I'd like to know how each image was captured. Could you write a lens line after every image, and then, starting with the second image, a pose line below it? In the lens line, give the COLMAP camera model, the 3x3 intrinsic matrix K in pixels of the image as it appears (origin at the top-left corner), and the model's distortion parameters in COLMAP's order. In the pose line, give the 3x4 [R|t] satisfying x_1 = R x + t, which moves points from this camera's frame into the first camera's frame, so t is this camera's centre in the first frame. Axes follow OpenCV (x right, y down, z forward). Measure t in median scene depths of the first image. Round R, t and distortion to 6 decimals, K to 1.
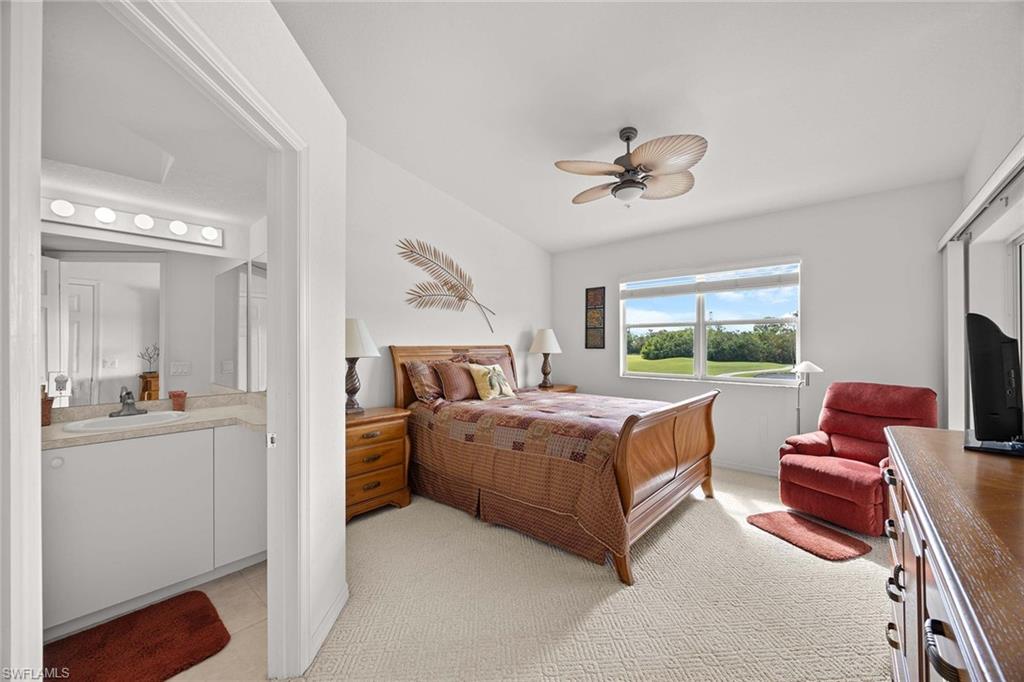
lens RADIAL K [[397.1, 0, 516.2], [0, 397.1, 336.7], [0, 0, 1]] dist [-0.000696, -0.001038]
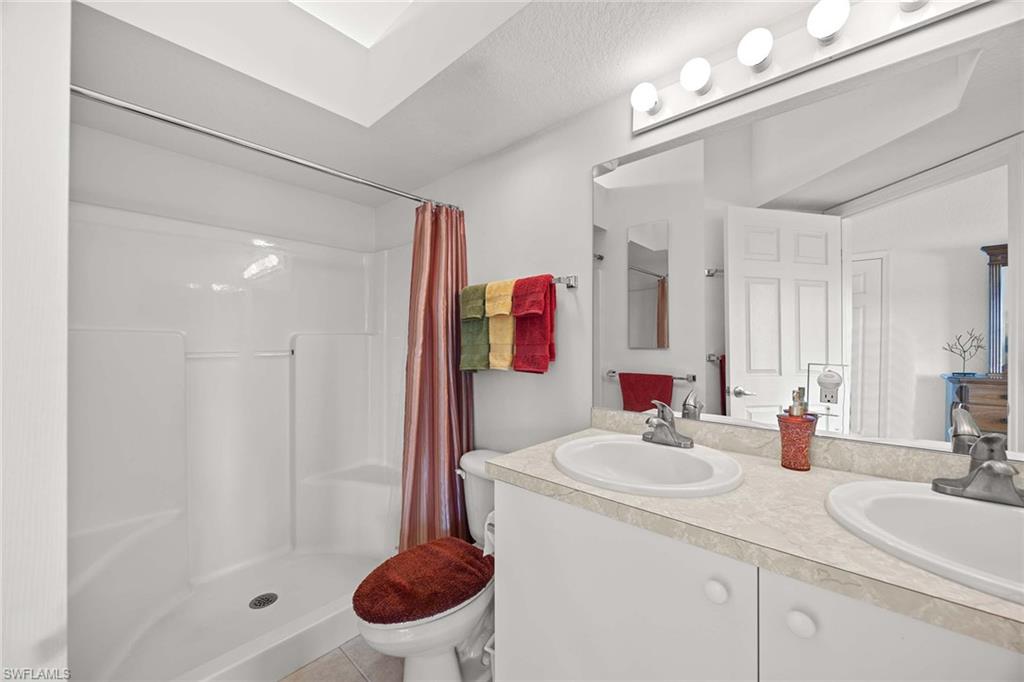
lens RADIAL K [[389.5, 0, 513.4], [0, 389.5, 346.5], [0, 0, 1]] dist [-0.000246, -0.000164]
pose [[-0.000140, 0.015447, -0.999881, -0.643765], [0.017960, 0.999719, 0.015442, 0.049981], [0.999839, -0.017955, -0.000418, 0.588028]]
